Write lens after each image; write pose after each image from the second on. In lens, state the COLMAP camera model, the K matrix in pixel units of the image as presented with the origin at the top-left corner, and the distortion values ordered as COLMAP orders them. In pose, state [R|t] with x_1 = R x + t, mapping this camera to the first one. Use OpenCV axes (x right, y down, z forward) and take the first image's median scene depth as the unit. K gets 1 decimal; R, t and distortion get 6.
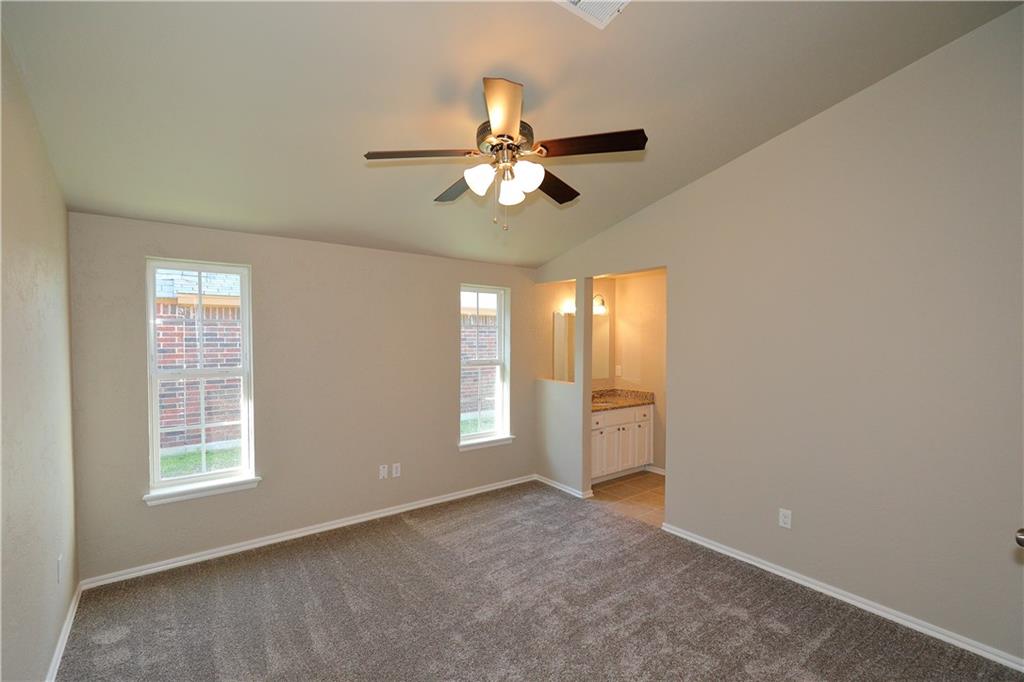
lens RADIAL K [[462.7, 0, 510.4], [0, 462.7, 346.3], [0, 0, 1]] dist [0.002555, -0.000956]
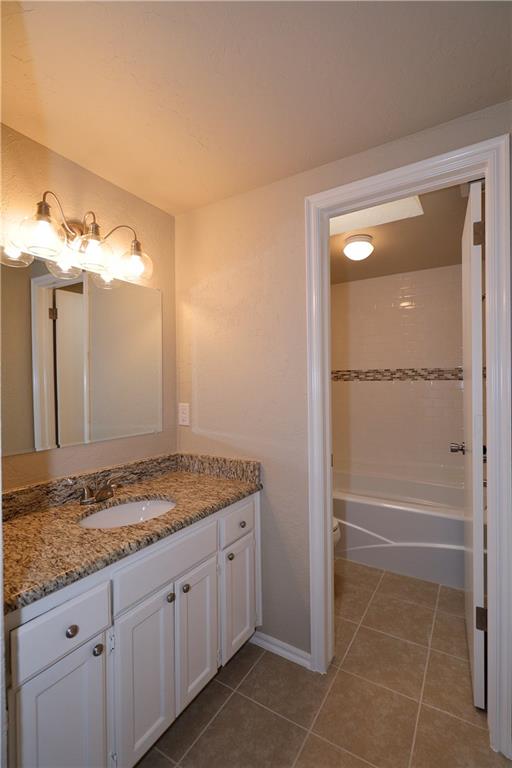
lens RADIAL K [[353.8, 0, 259.1], [0, 353.8, 389.2], [0, 0, 1]] dist [-0.004263, -0.000128]
pose [[0.933551, -0.017661, 0.358010, 0.227216], [0.019413, 0.999811, -0.001300, 0.038145], [-0.357919, 0.008163, 0.933717, 0.821119]]
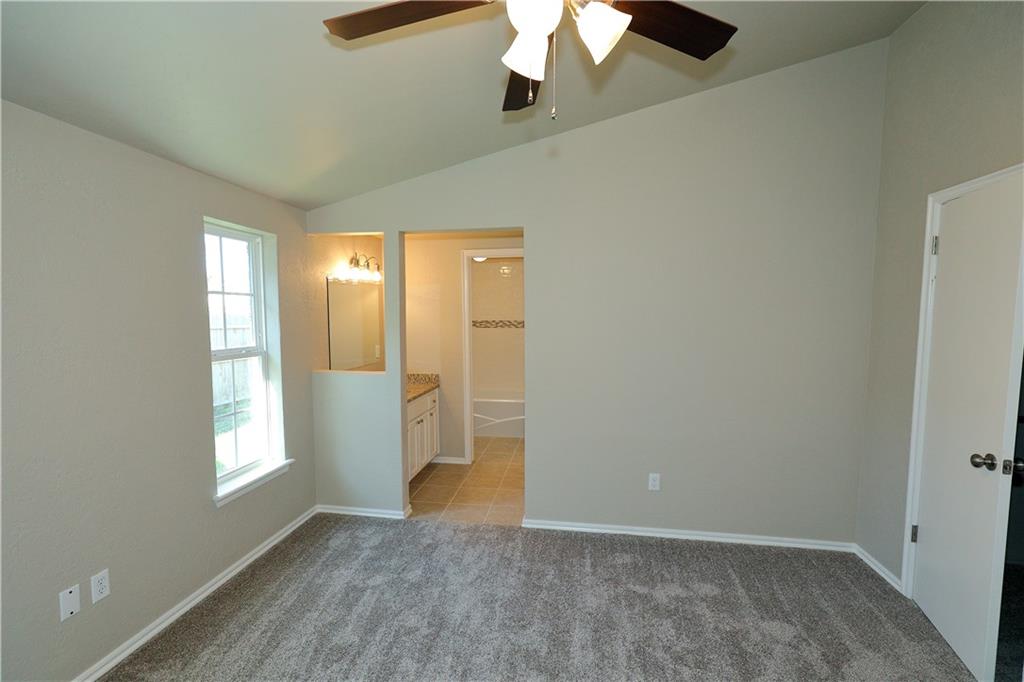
lens RADIAL K [[462.7, 0, 514.8], [0, 462.7, 346.7], [0, 0, 1]] dist [0.002555, -0.000956]
pose [[0.712888, -0.056363, 0.699009, -0.236936], [0.017766, 0.997897, 0.062345, -0.005095], [-0.701052, -0.032026, 0.712390, 0.322731]]
